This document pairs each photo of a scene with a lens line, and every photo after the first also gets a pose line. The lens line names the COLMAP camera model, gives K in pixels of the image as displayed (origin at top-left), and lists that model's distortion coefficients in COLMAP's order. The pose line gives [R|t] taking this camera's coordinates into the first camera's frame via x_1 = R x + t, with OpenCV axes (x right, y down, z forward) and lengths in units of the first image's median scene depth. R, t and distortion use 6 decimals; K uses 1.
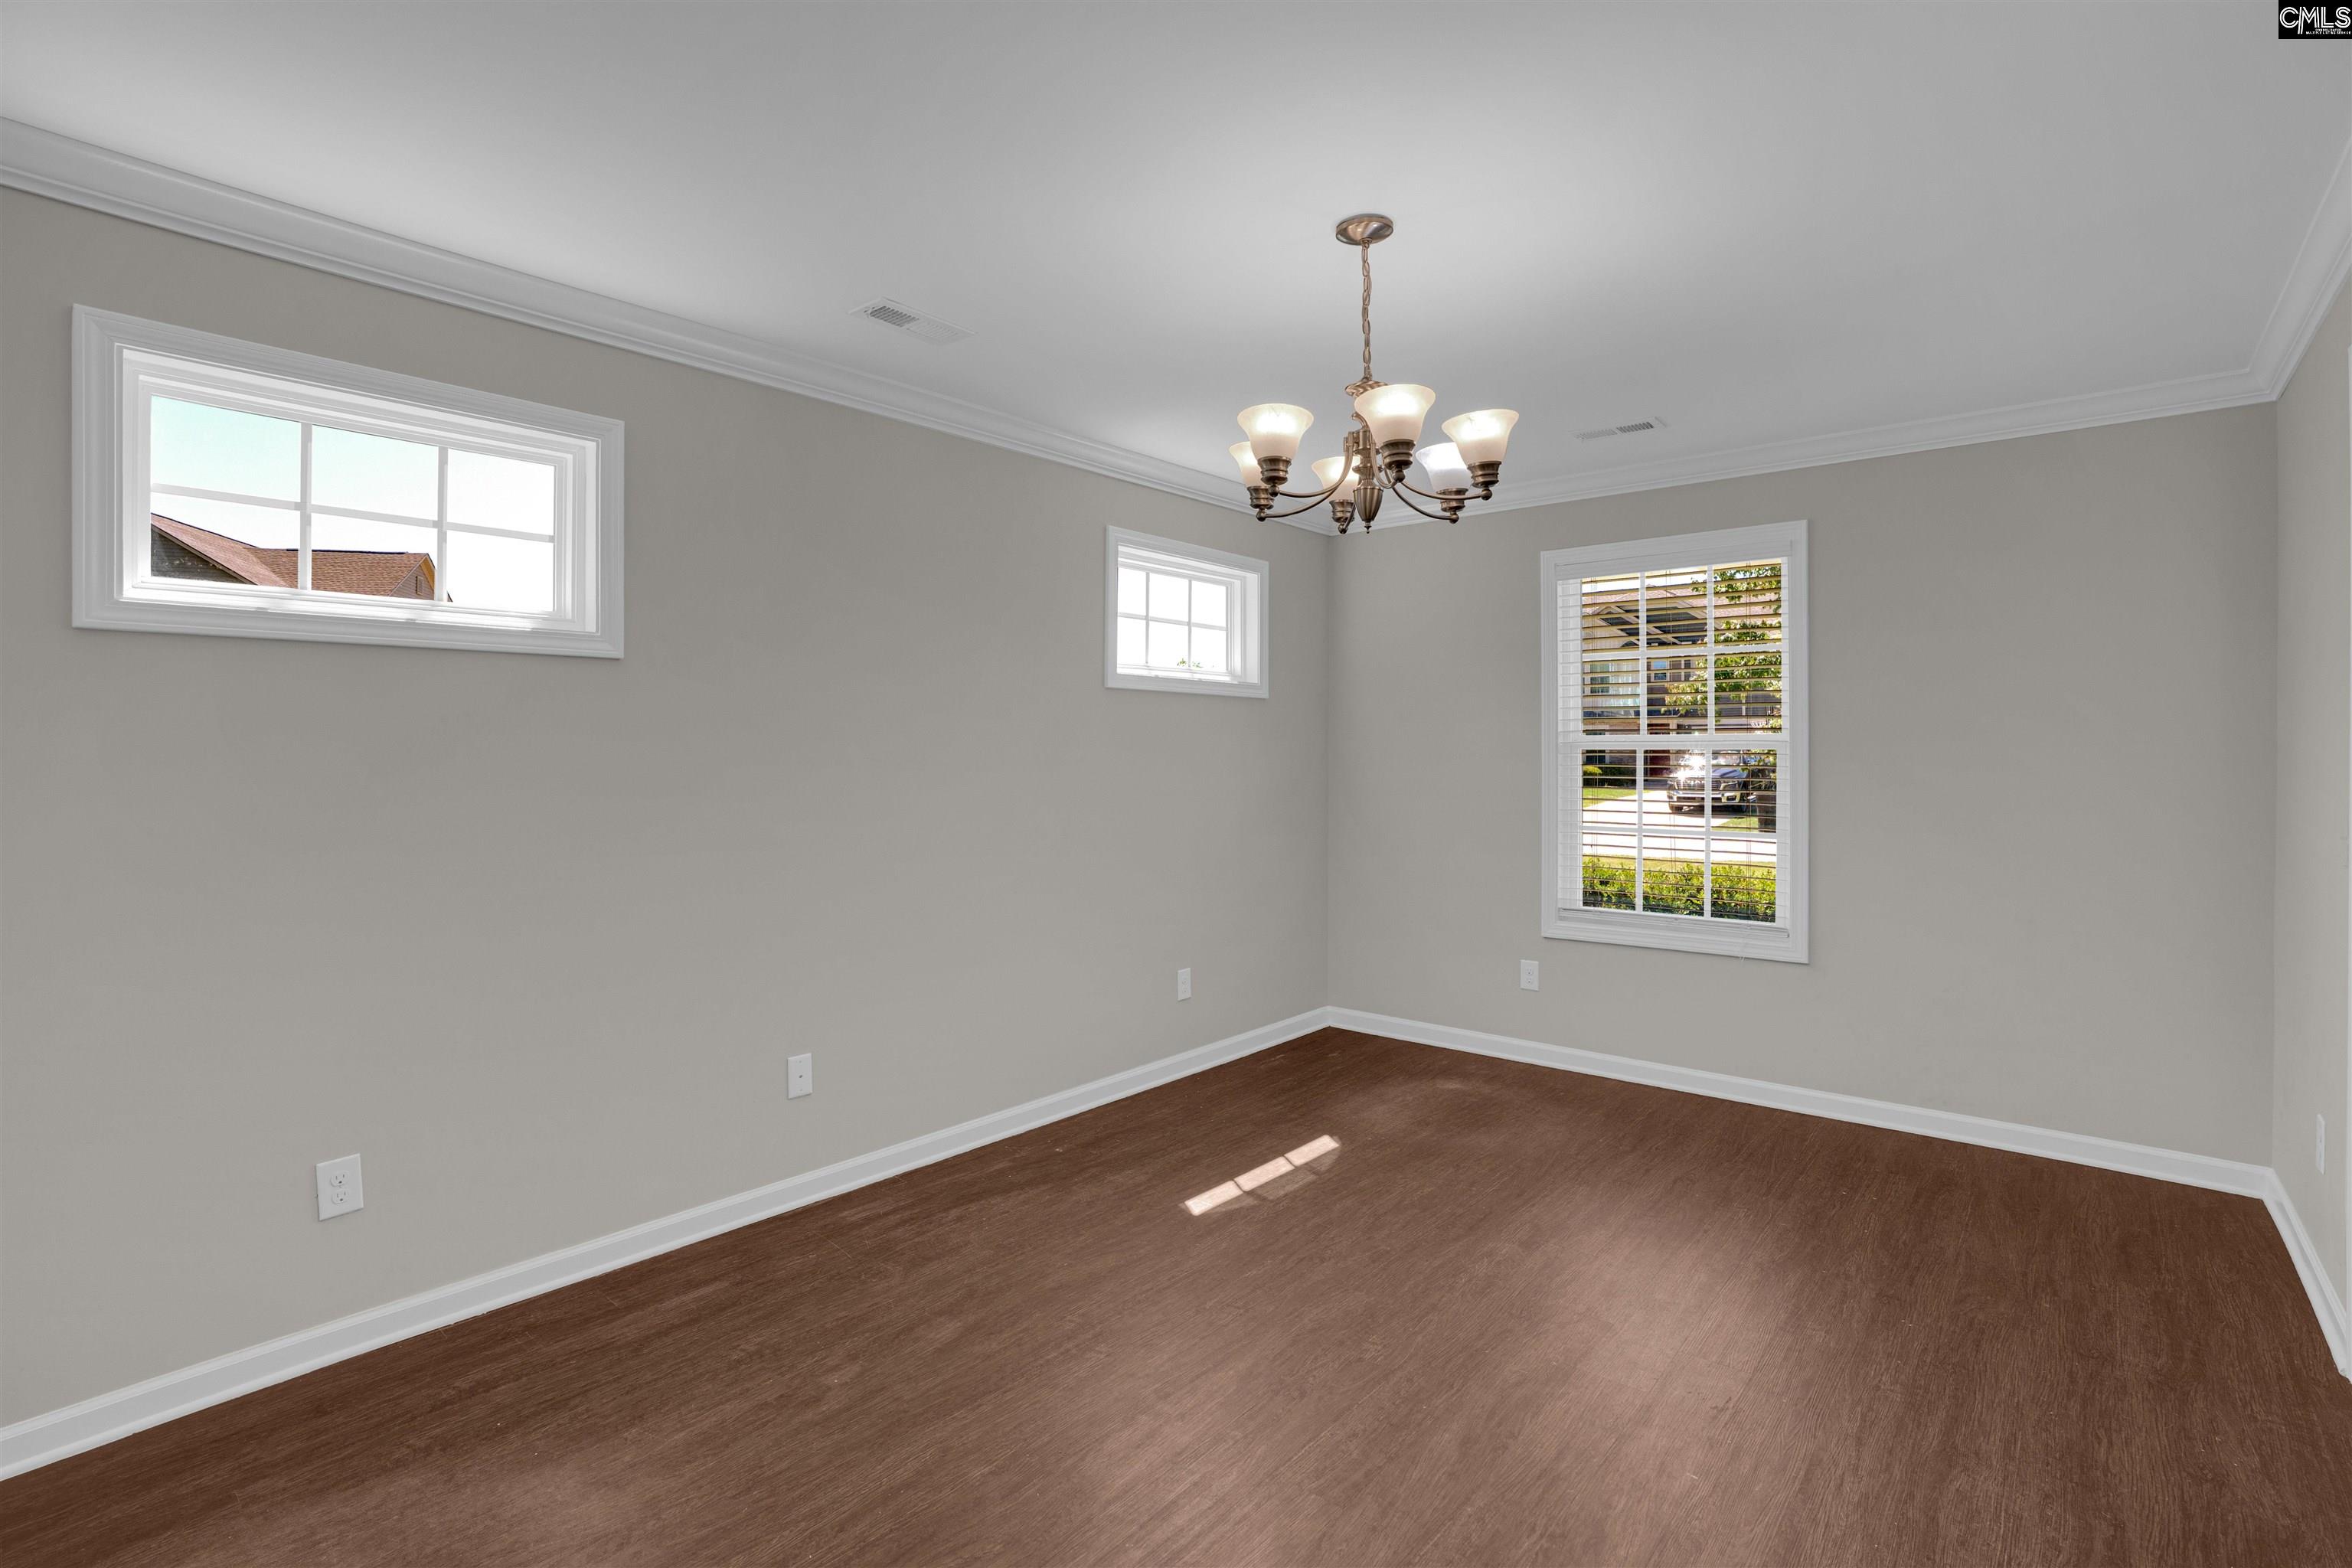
lens RADIAL K [[1082.3, 0, 1177.6], [0, 1082.3, 774.2], [0, 0, 1]] dist [-0.064469, 0.024301]
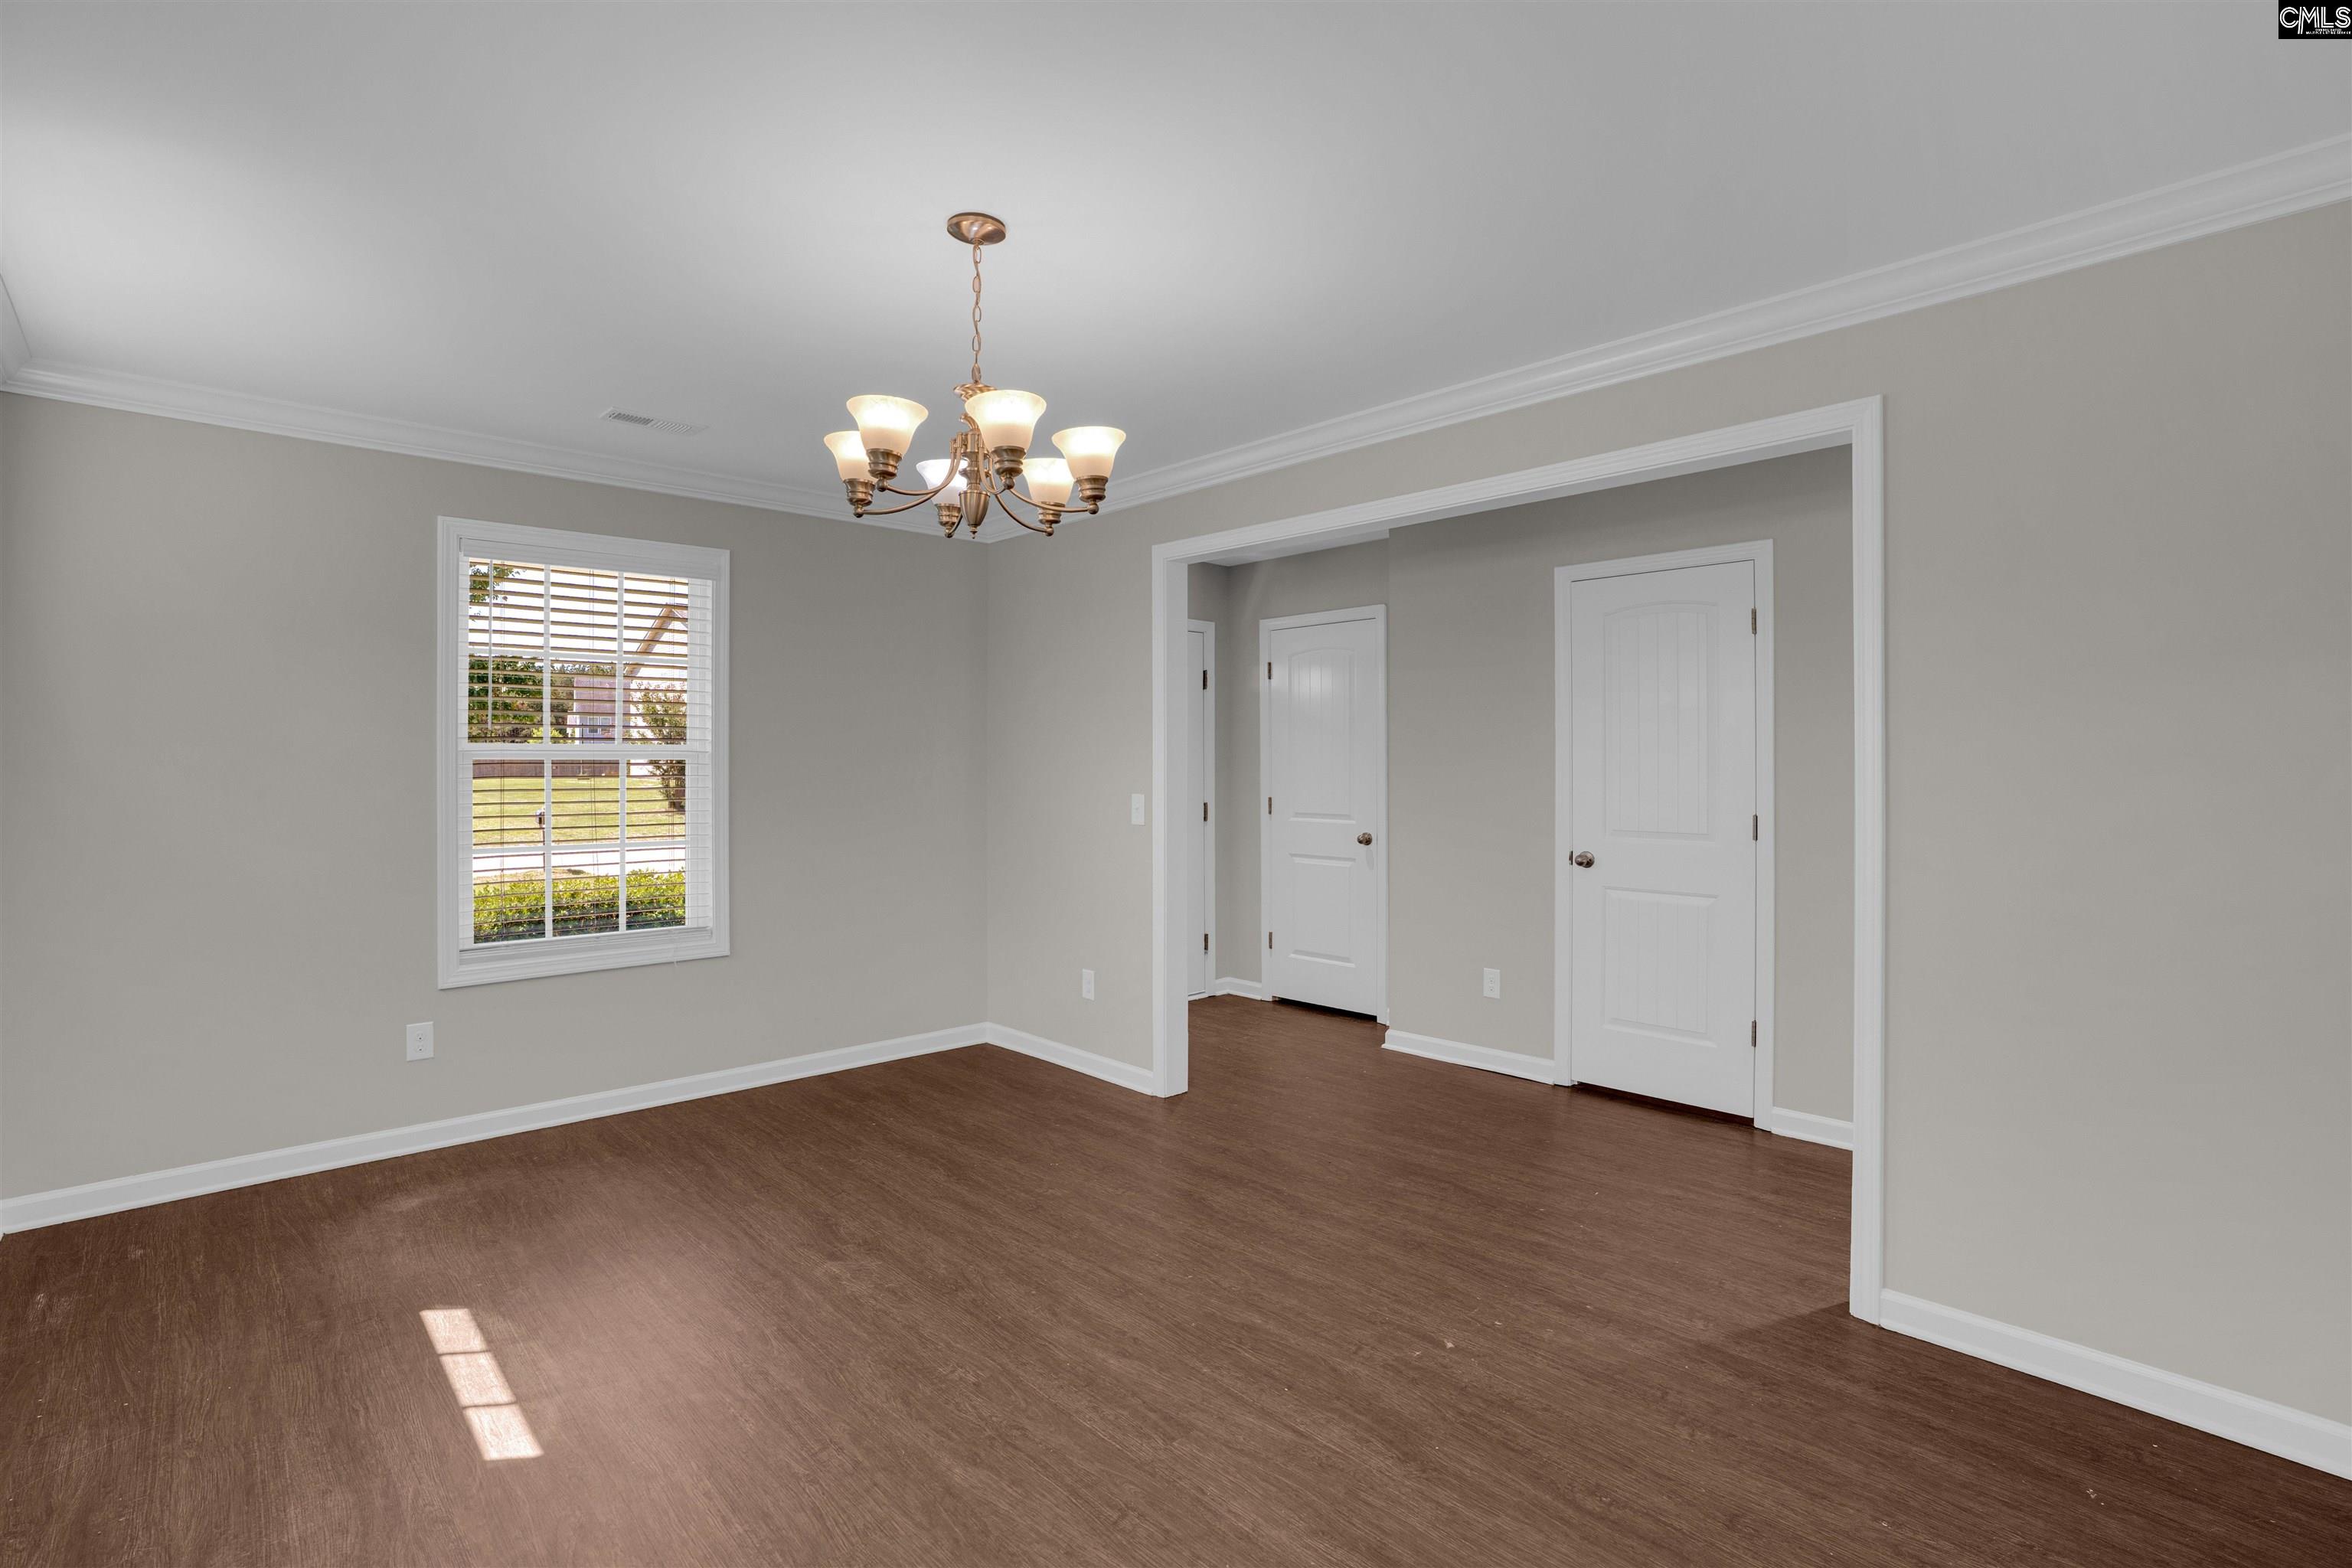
lens RADIAL K [[1092.2, 0, 1169.6], [0, 1092.2, 766.8], [0, 0, 1]] dist [-0.065182, 0.023297]
pose [[0.110945, -0.000942, 0.993826, -0.613554], [0.019835, 0.999802, -0.001267, -0.007317], [-0.993629, 0.019853, 0.110942, 0.553530]]
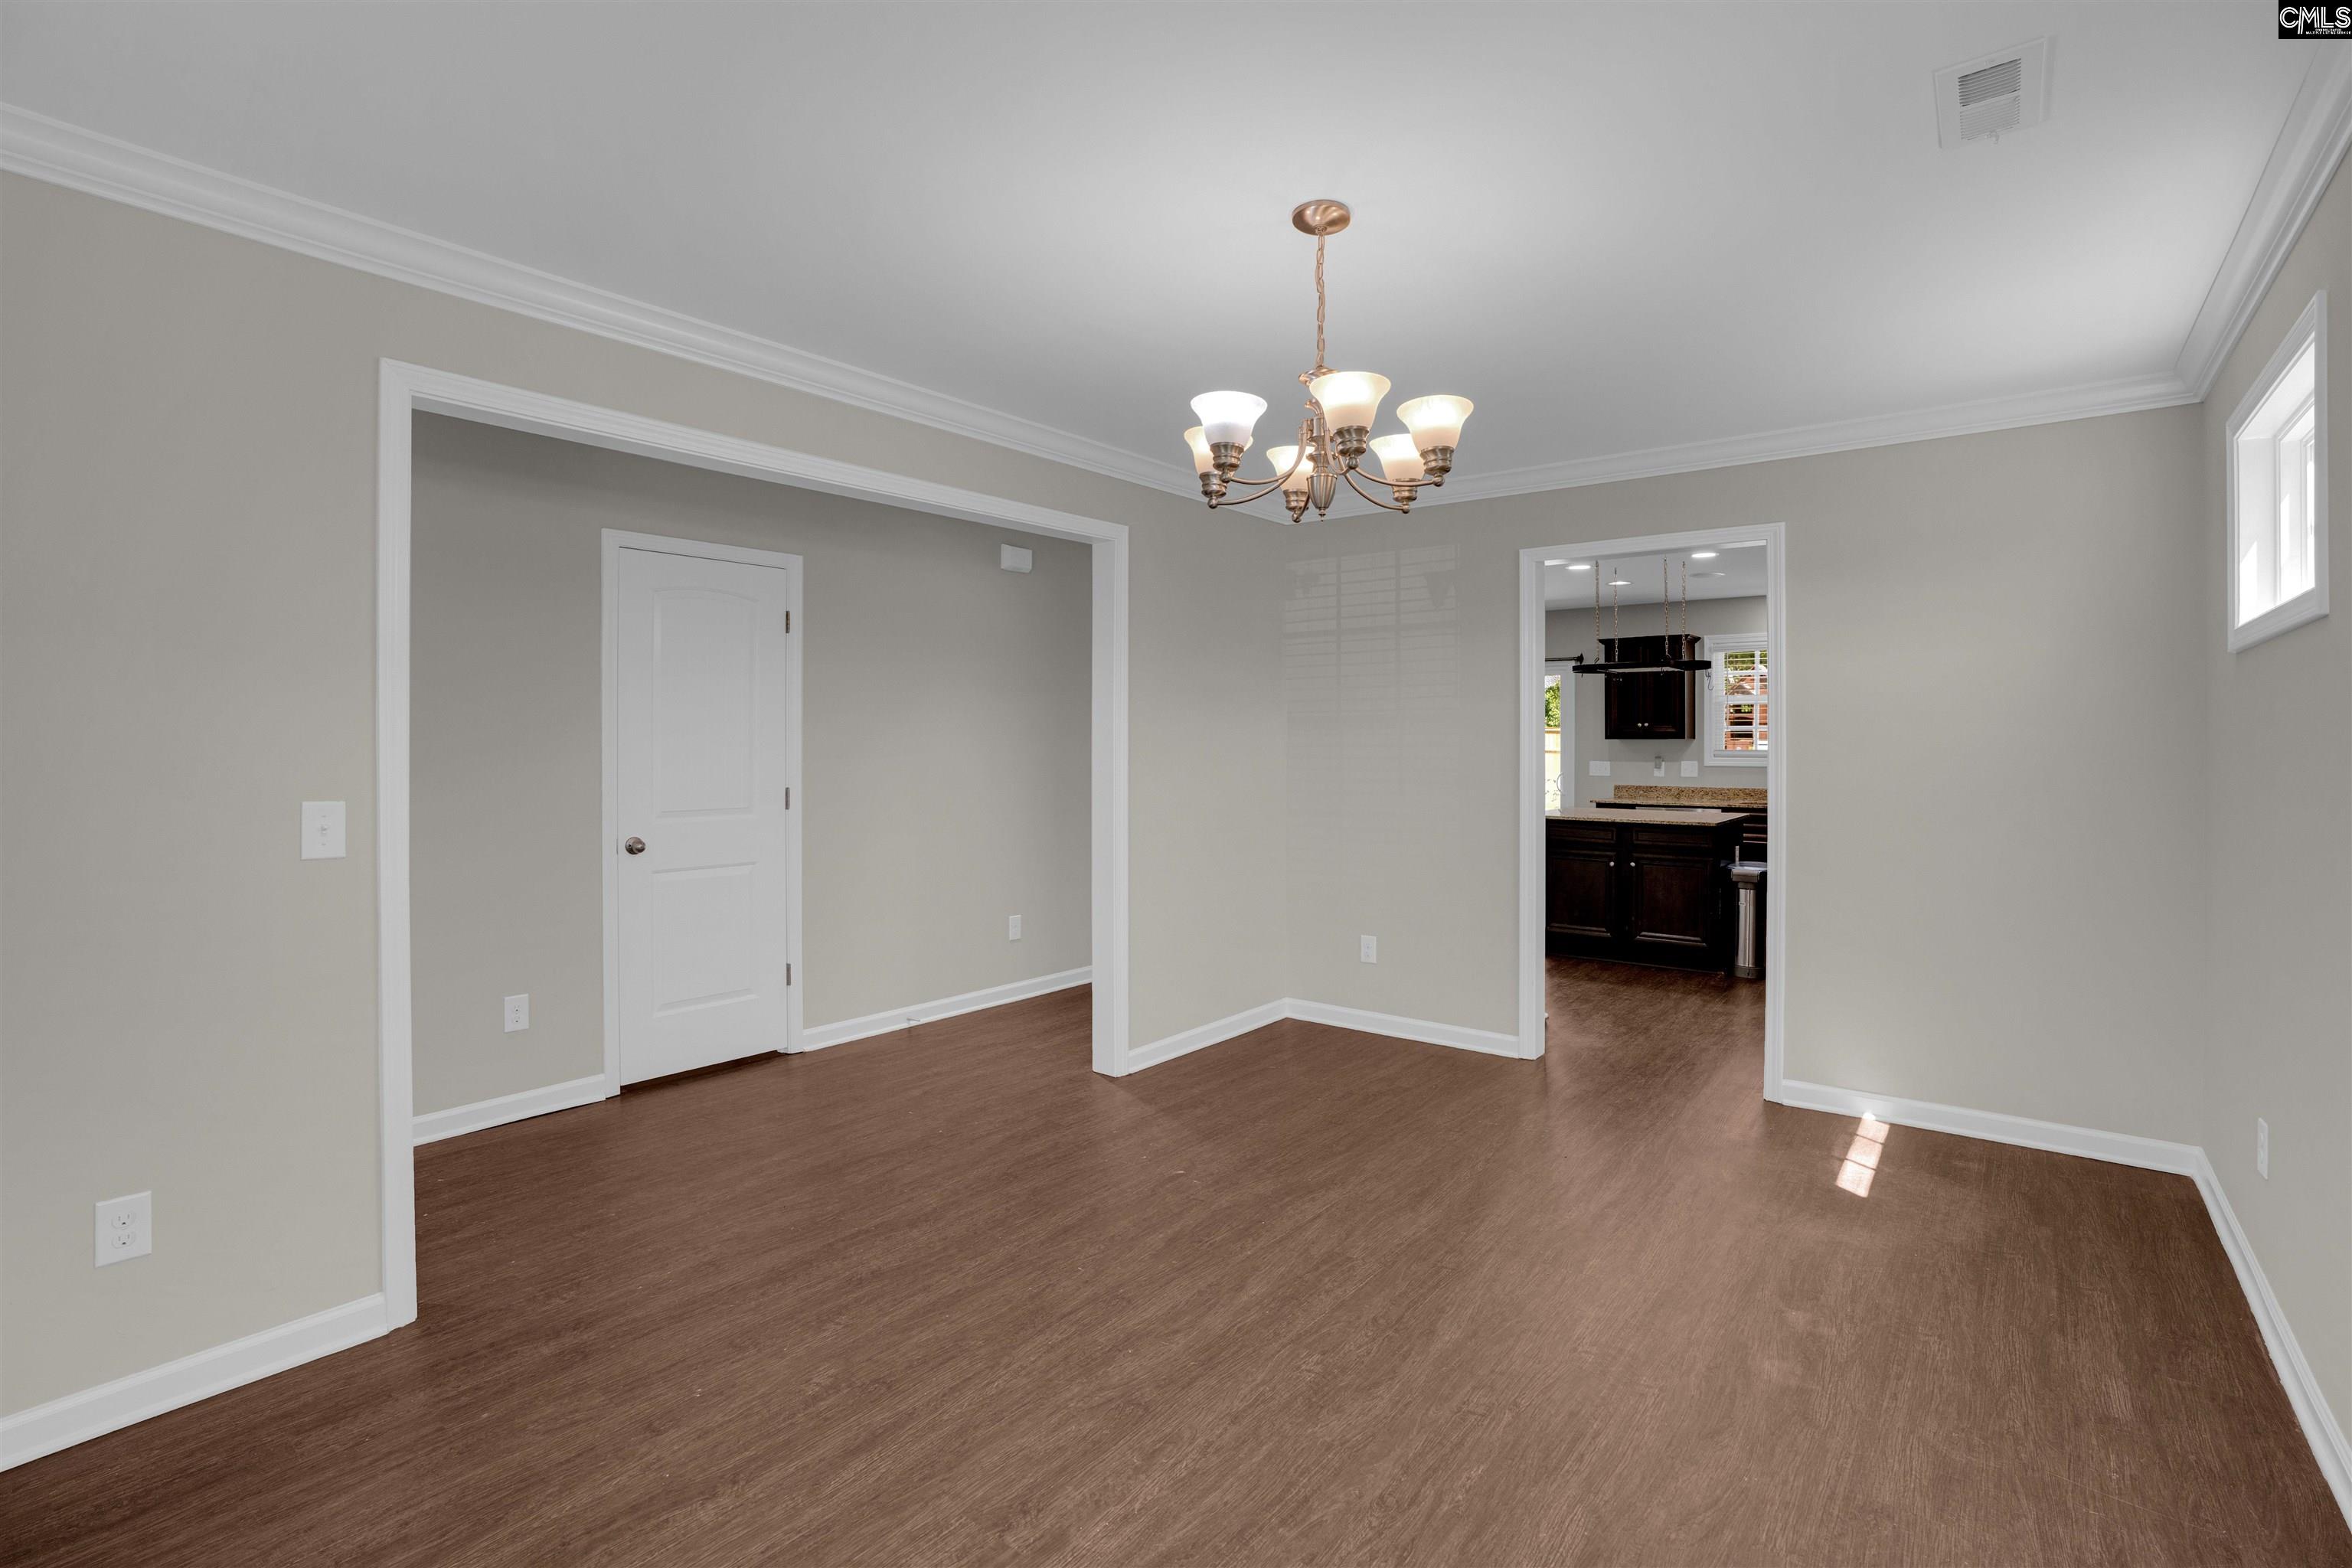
lens RADIAL K [[1092.2, 0, 1169.6], [0, 1092.2, 766.8], [0, 0, 1]] dist [-0.065182, 0.023297]
pose [[-0.999403, 0.000181, -0.034544, 0.275457], [-0.001217, 0.999181, 0.040449, -0.029177], [0.034523, 0.040467, -0.998584, 1.551195]]
